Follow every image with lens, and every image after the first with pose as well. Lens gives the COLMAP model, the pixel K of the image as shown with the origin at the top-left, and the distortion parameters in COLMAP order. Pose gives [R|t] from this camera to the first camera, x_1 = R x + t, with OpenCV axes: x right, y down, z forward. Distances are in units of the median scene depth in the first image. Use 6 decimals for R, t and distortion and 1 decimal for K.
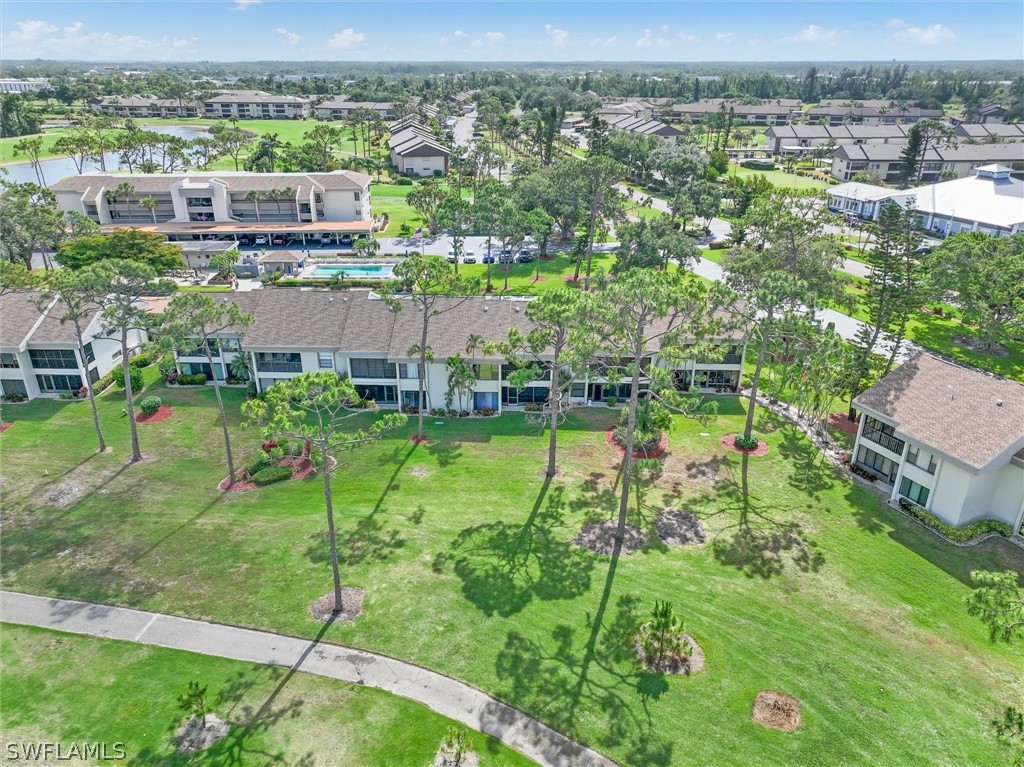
lens RADIAL K [[724.6, 0, 512.3], [0, 724.6, 379.0], [0, 0, 1]] dist [0.002913, 0.007506]
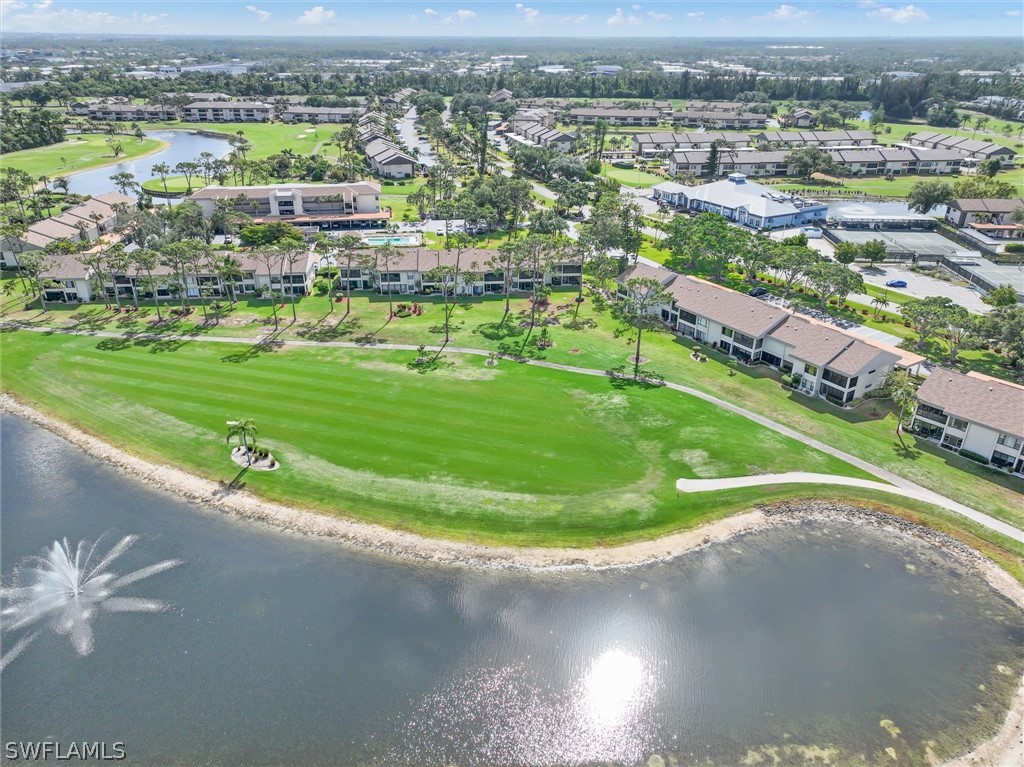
lens RADIAL K [[724.6, 0, 509.5], [0, 724.6, 387.8], [0, 0, 1]] dist [0.002913, 0.007506]
pose [[0.993884, -0.046944, 0.099952, -0.111902], [0.042460, 0.998014, 0.046532, 0.146765], [-0.101938, -0.042003, 0.993904, -0.857184]]
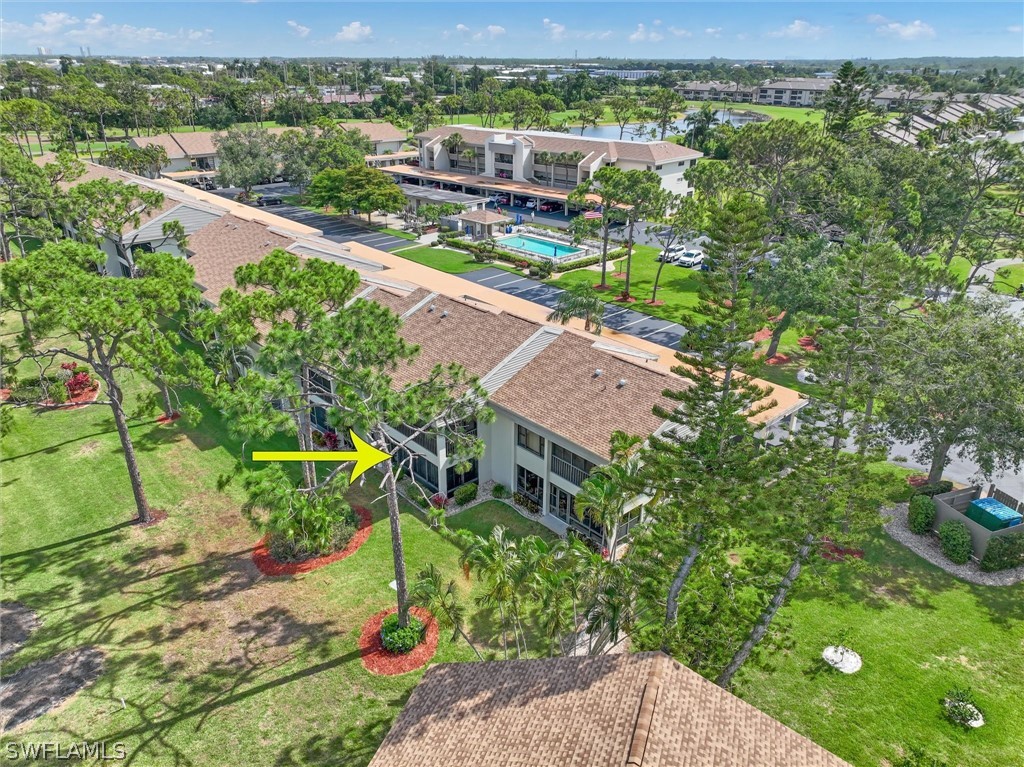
lens RADIAL K [[724.6, 0, 513.5], [0, 724.6, 382.6], [0, 0, 1]] dist [0.002913, 0.007506]
pose [[0.690318, 0.296113, -0.660134, 0.353628], [-0.293318, 0.948607, 0.118782, -0.085971], [0.661381, 0.111632, 0.741696, 0.354055]]
